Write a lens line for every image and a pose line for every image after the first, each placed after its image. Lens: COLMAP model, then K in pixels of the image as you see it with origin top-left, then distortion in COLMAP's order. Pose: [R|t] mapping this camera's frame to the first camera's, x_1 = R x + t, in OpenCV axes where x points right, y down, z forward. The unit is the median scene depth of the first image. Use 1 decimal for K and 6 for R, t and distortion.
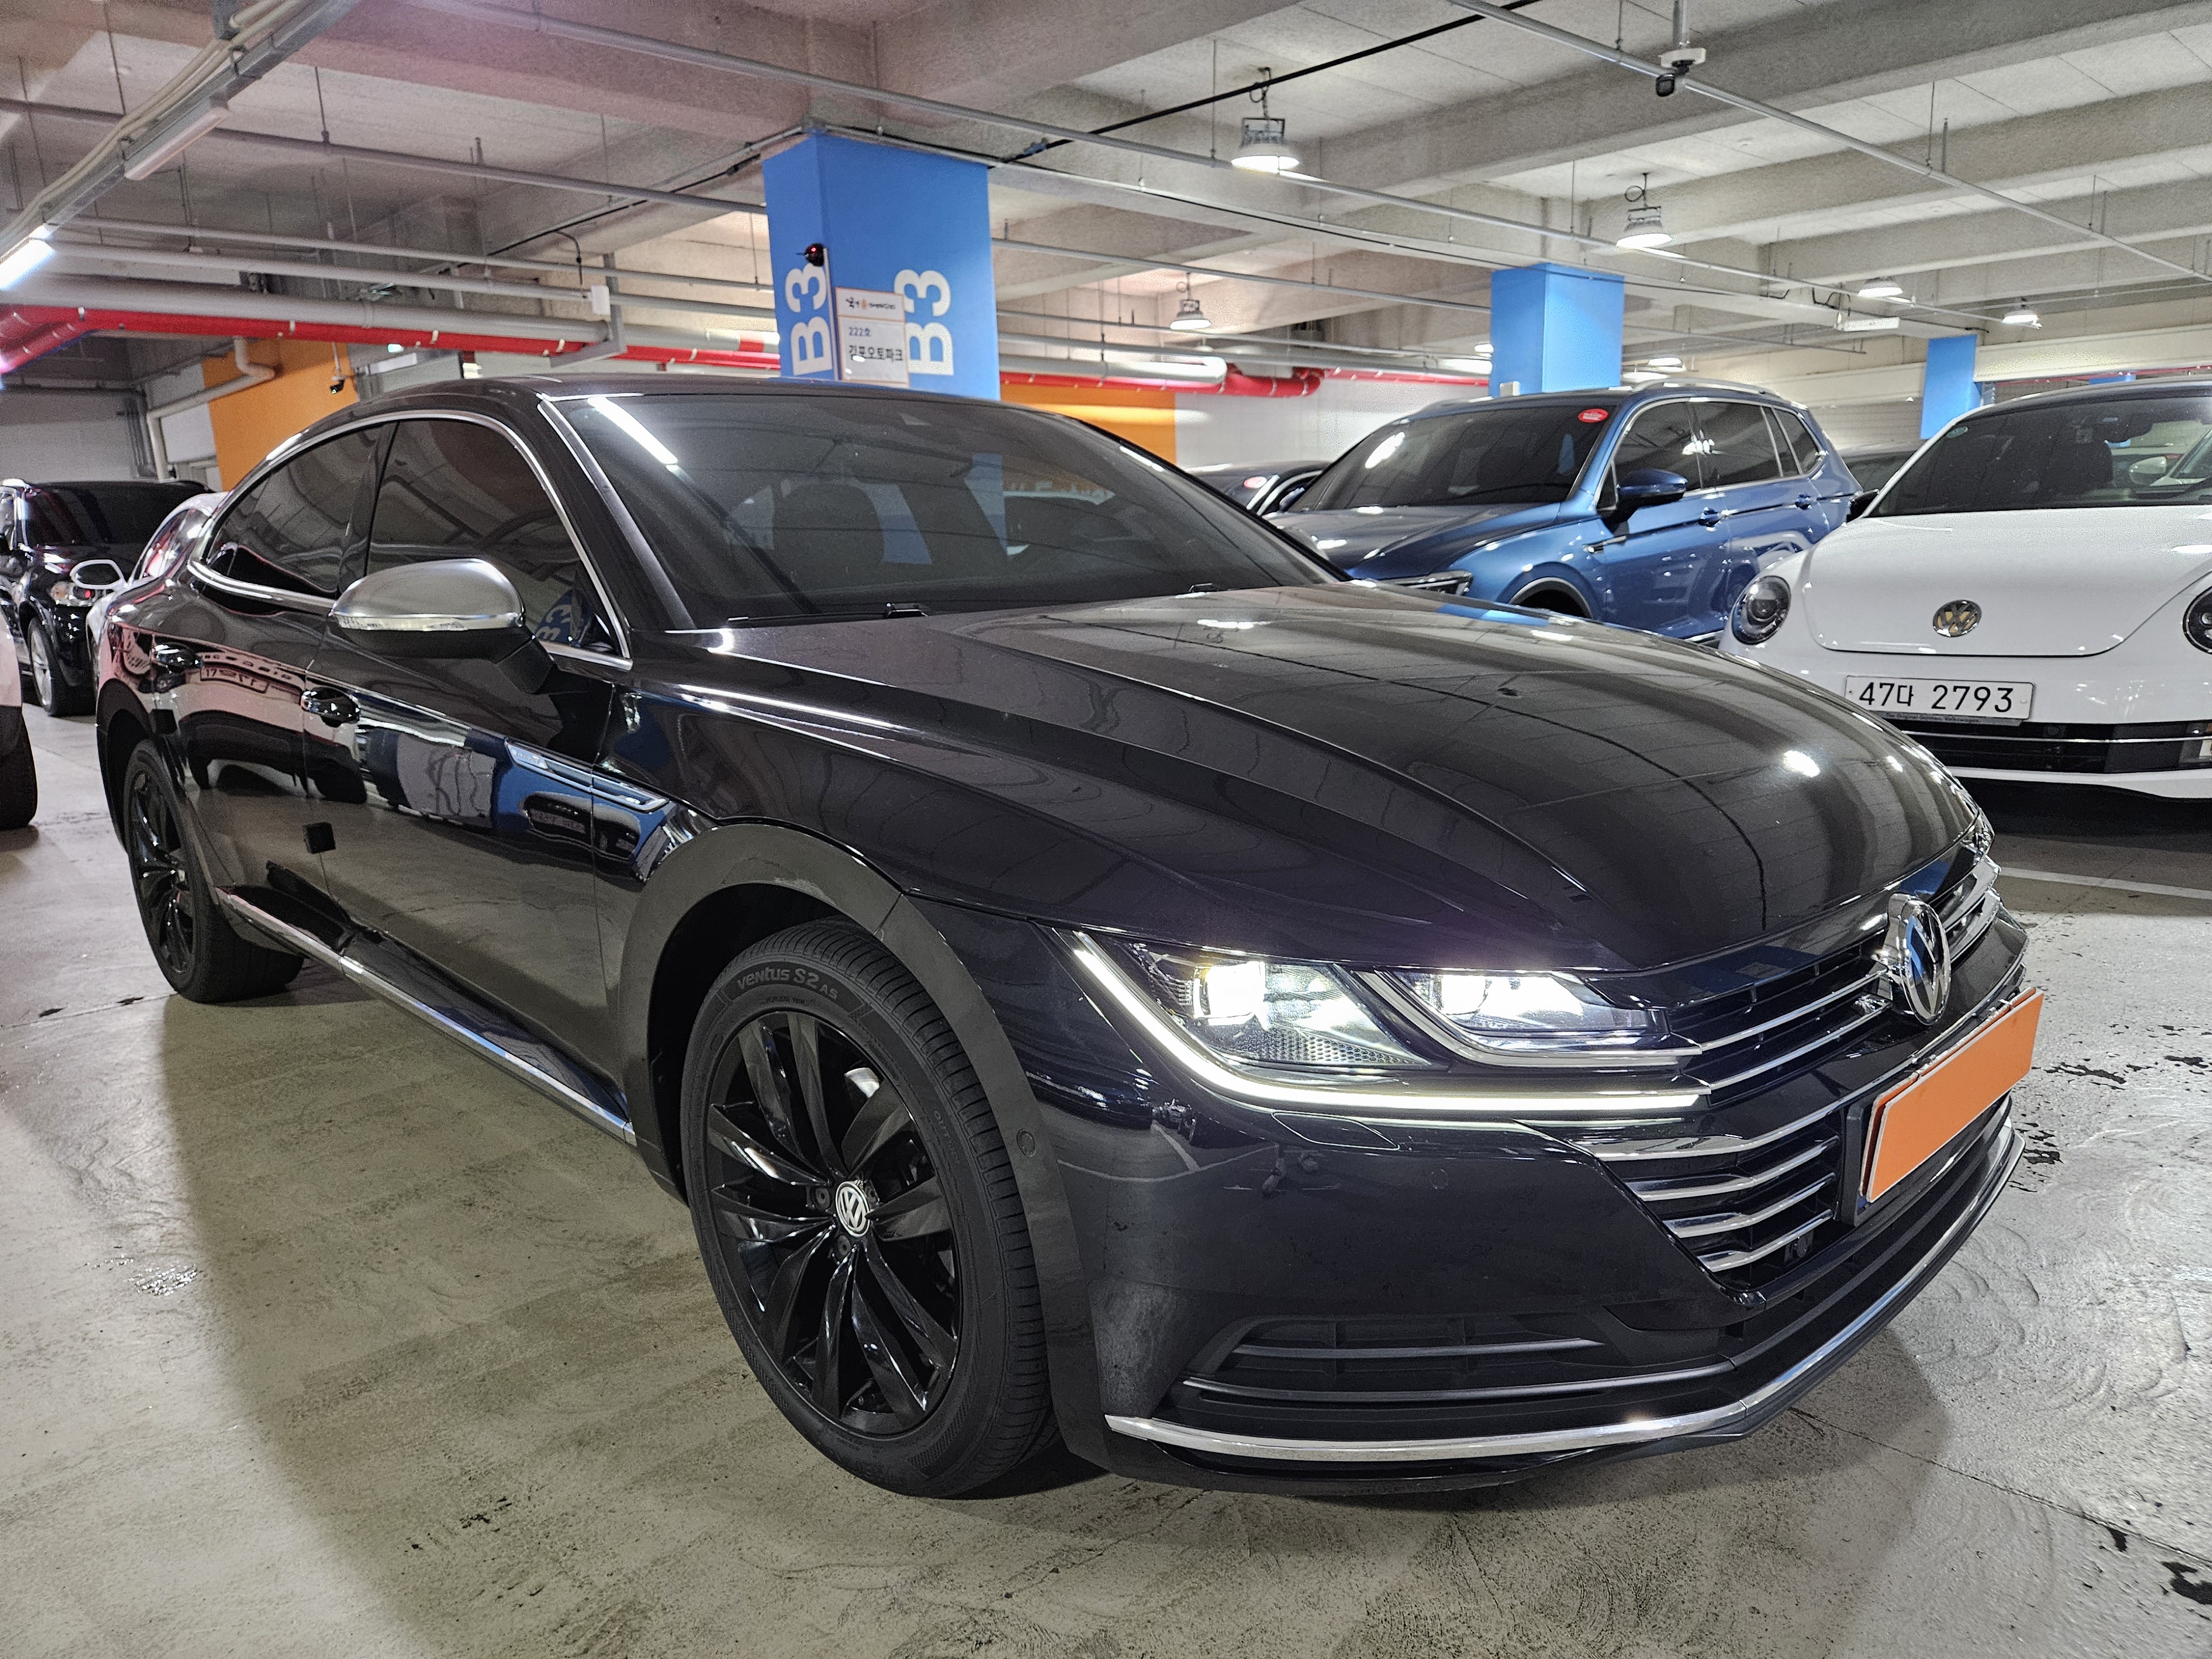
lens RADIAL K [[1614.3, 0, 1106.0], [0, 1614.3, 829.5], [0, 0, 1]] dist [0.061455, 0.001578]
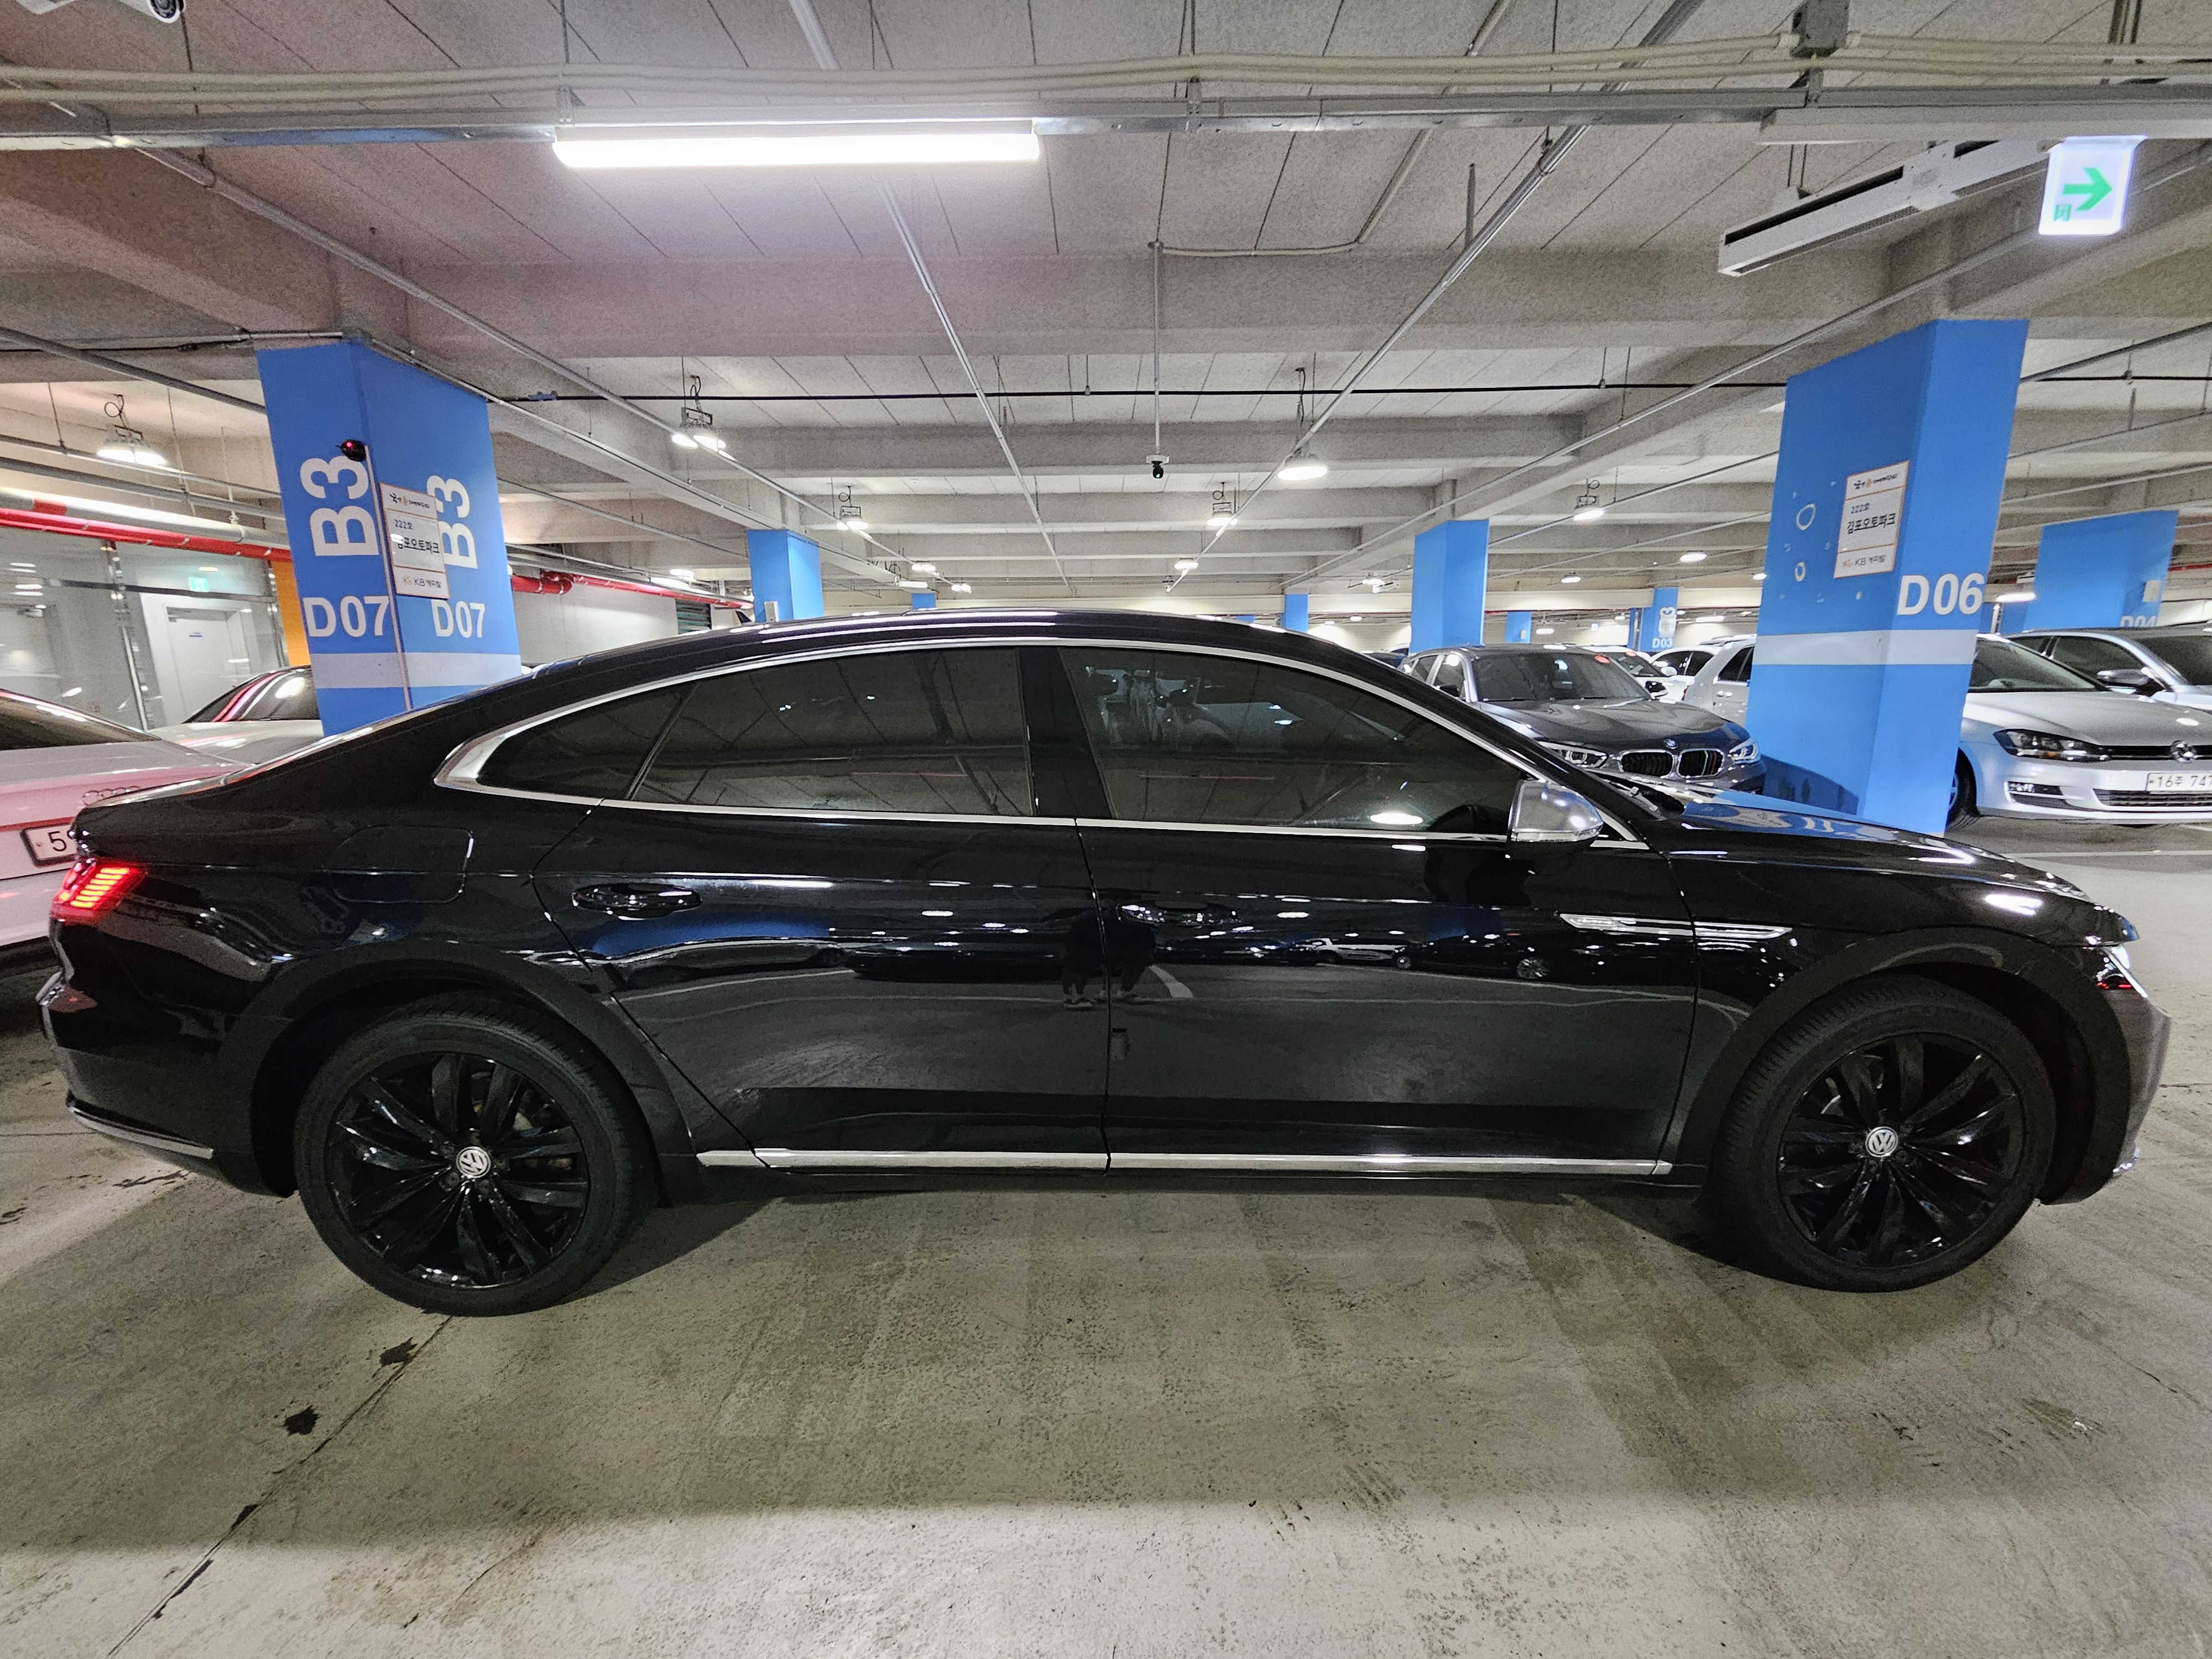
lens RADIAL K [[914.2, 0, 1129.3], [0, 914.2, 856.1], [0, 0, 1]] dist [-0.001633, 0.000010]
pose [[0.659224, -0.133074, 0.740078, -0.313725], [0.126944, 0.989785, 0.064898, -0.054945], [-0.741154, 0.051166, 0.669383, 0.211534]]
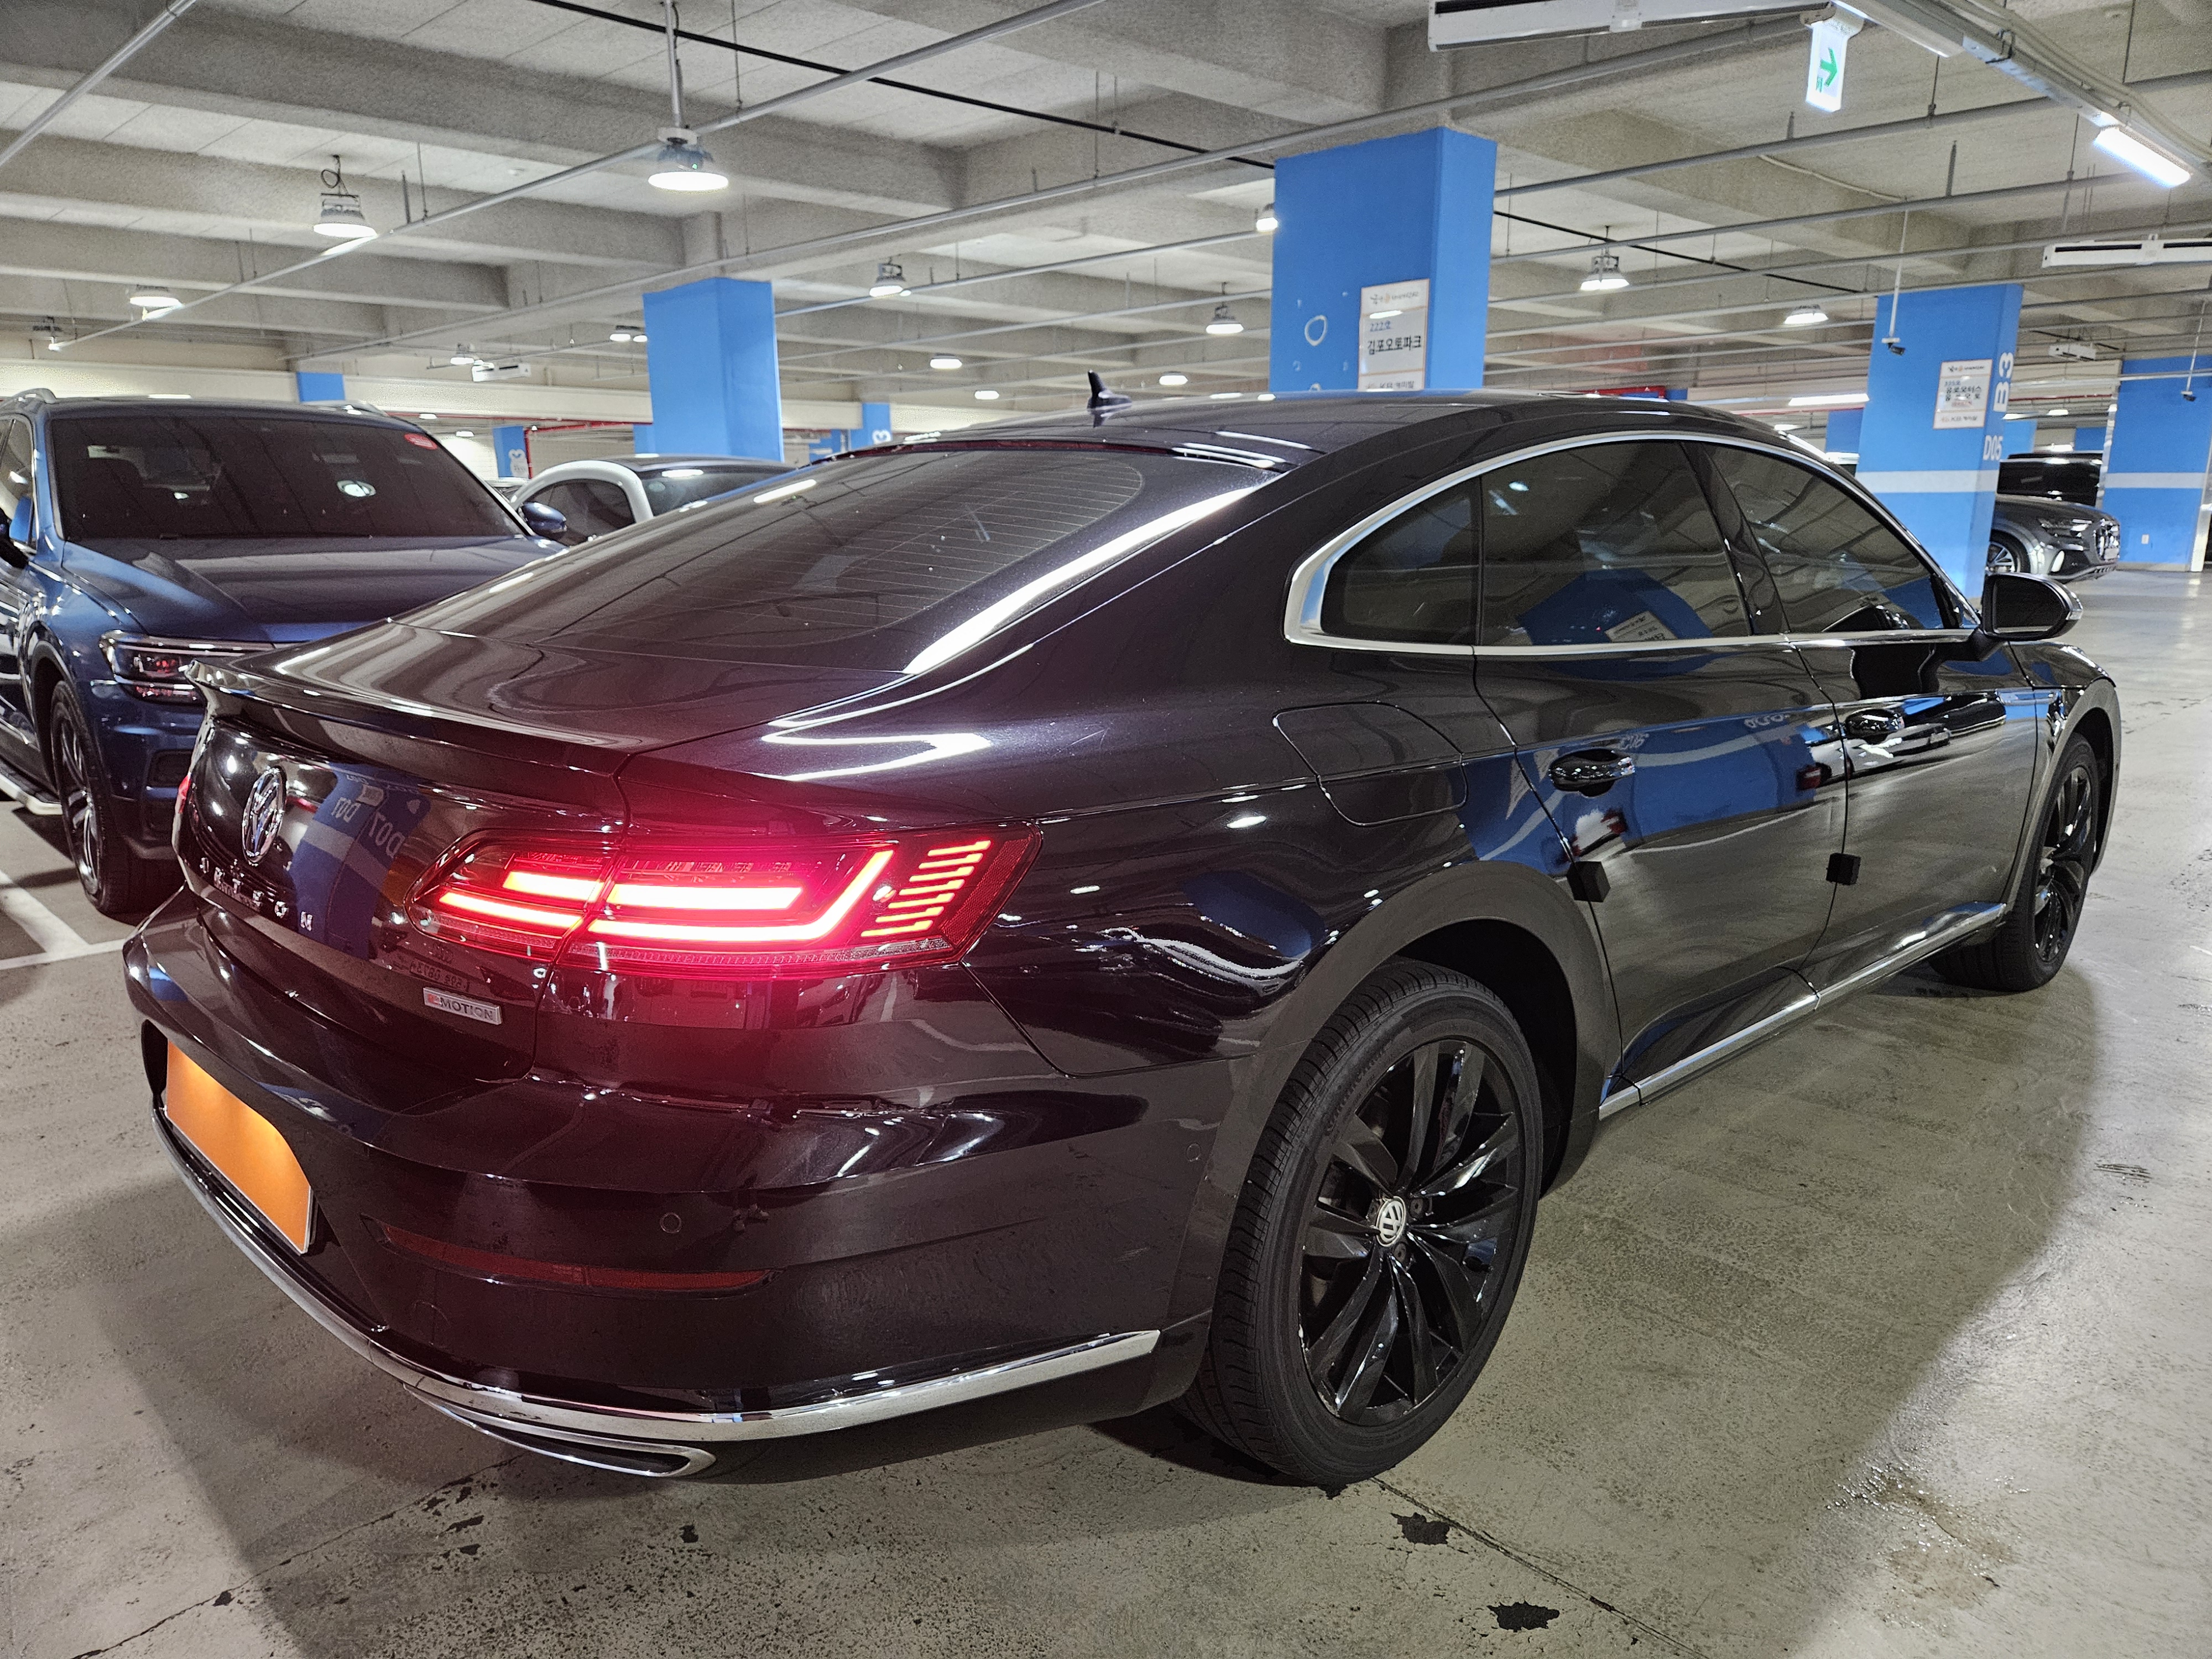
lens RADIAL K [[1504.4, 0, 1111.6], [0, 1504.4, 871.9], [0, 0, 1]] dist [0.040387, -0.040415]
pose [[-0.040765, -0.205431, 0.977822, -0.477202], [0.181746, 0.960785, 0.209428, -0.094243], [-0.982500, 0.186253, -0.001830, 0.508025]]
